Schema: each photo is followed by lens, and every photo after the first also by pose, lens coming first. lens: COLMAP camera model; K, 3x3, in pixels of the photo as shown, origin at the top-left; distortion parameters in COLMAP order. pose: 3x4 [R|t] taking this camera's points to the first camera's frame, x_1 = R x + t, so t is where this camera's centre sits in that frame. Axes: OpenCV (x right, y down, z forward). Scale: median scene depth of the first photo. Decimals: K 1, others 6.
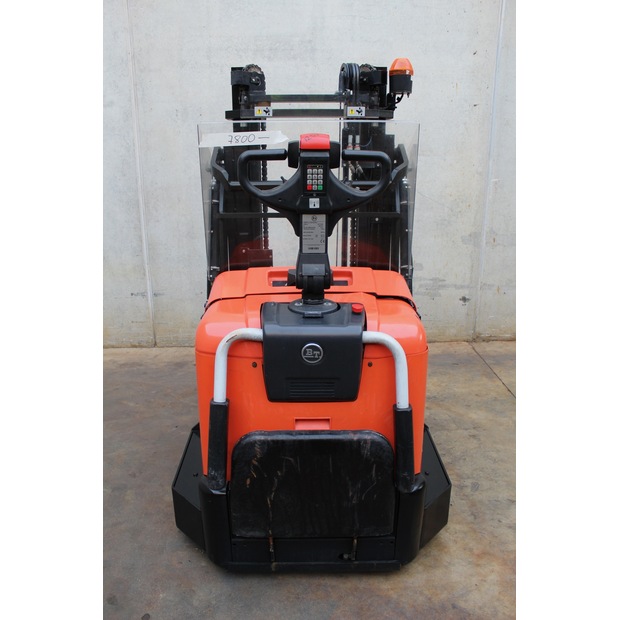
lens RADIAL K [[510.2, 0, 309.0], [0, 510.2, 311.4], [0, 0, 1]] dist [-0.160248, 0.137497]
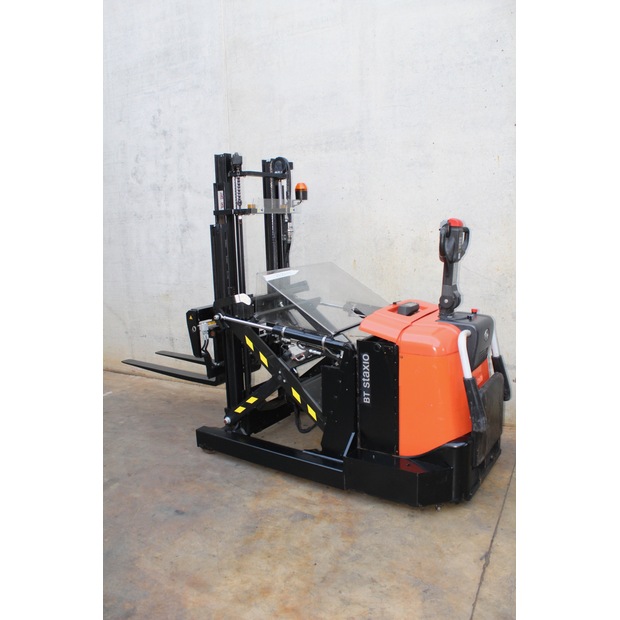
lens RADIAL K [[510.2, 0, 309.6], [0, 510.2, 312.2], [0, 0, 1]] dist [-0.160248, 0.137497]
pose [[0.867156, 0.053968, -0.495104, 0.468768], [-0.115510, 0.988798, -0.094530, -0.020858], [0.484457, 0.139162, 0.863676, 0.014505]]
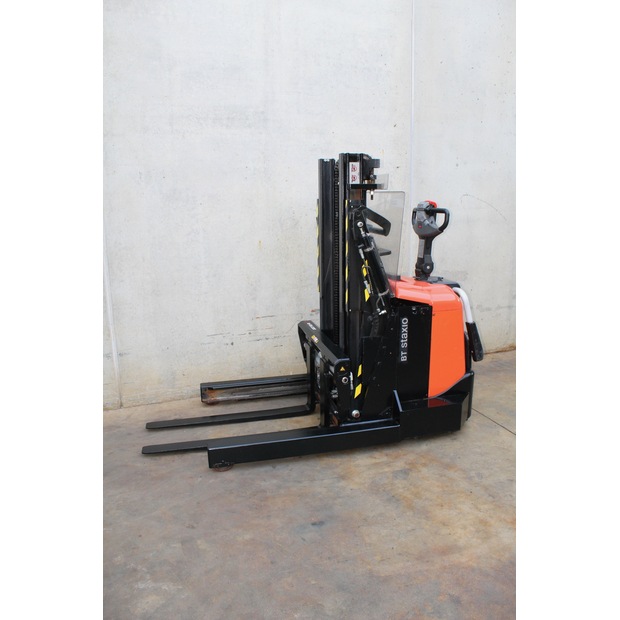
lens RADIAL K [[510.2, 0, 309.9], [0, 510.2, 312.1], [0, 0, 1]] dist [-0.160248, 0.137497]
pose [[0.948013, -0.082919, 0.307239, -0.267743], [0.109573, 0.991474, -0.070514, -0.006847], [-0.298773, 0.100514, 0.949016, -0.058802]]
